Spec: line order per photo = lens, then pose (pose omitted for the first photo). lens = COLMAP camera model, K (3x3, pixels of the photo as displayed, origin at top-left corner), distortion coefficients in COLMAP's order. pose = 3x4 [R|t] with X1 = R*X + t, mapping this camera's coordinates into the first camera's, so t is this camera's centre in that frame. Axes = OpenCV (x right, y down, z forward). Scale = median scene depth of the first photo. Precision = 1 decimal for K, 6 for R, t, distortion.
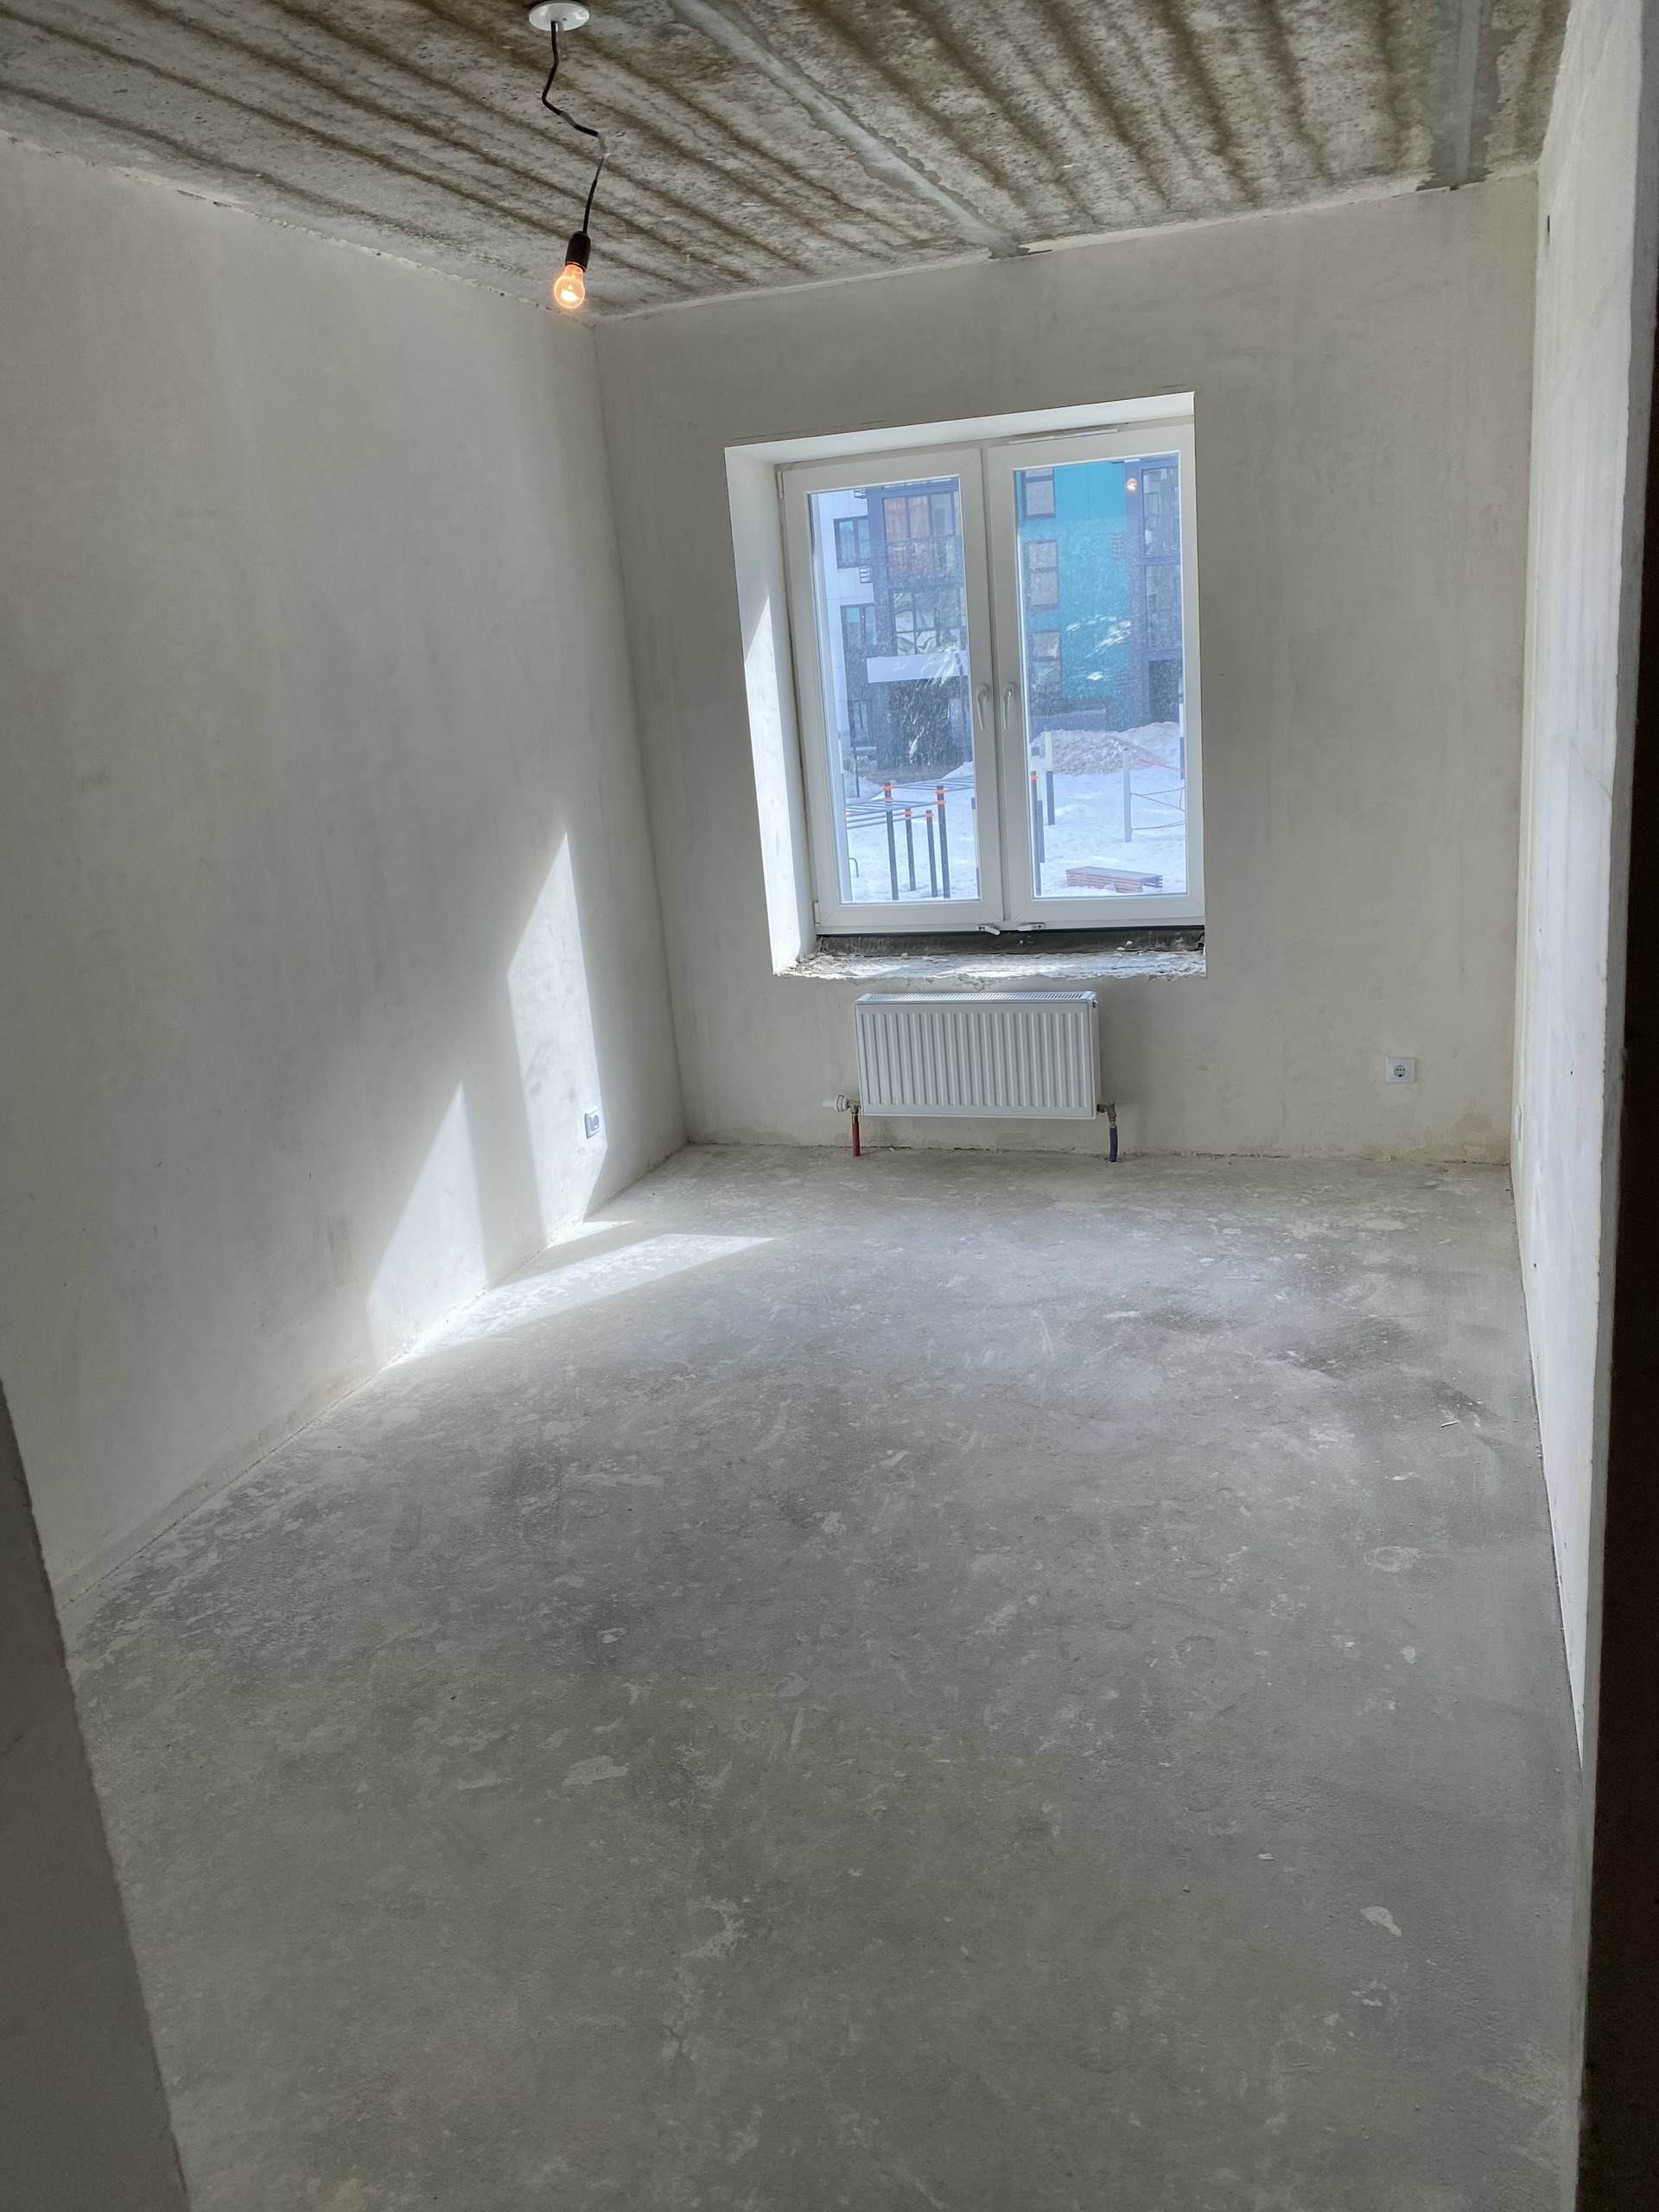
lens RADIAL K [[1715.3, 0, 847.7], [0, 1715.3, 1089.7], [0, 0, 1]] dist [0.028773, -0.015142]
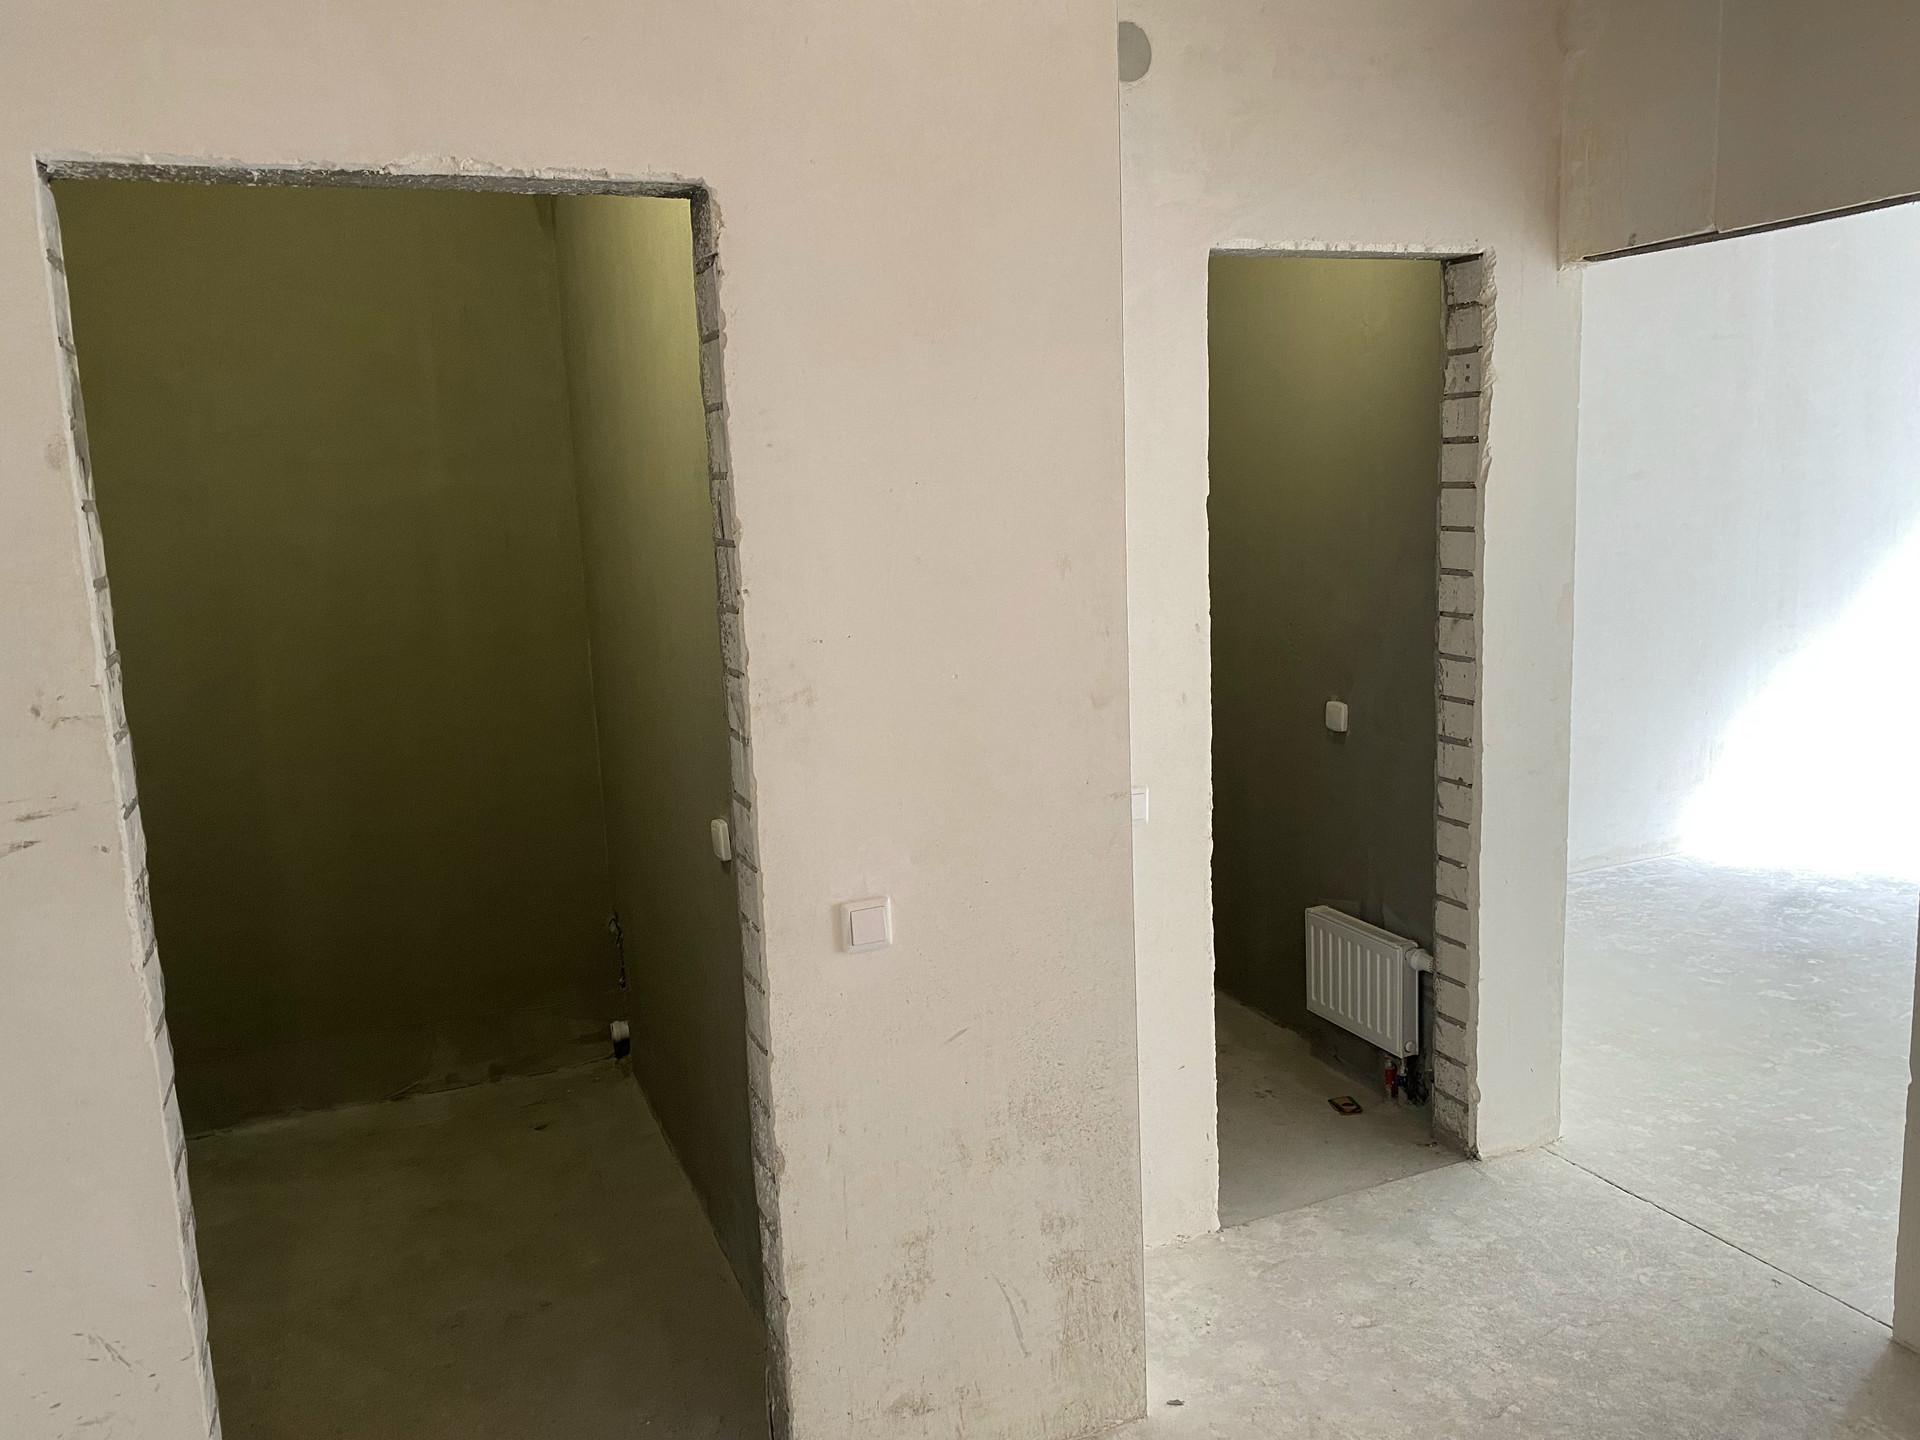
lens RADIAL K [[1488.9, 0, 968.9], [0, 1488.9, 719.6], [0, 0, 1]] dist [0.028773, -0.015142]
pose [[0.676196, 0.179709, -0.714467, 0.295370], [-0.212876, 0.976086, 0.044041, 0.168287], [0.705296, 0.122313, 0.698282, -0.642328]]
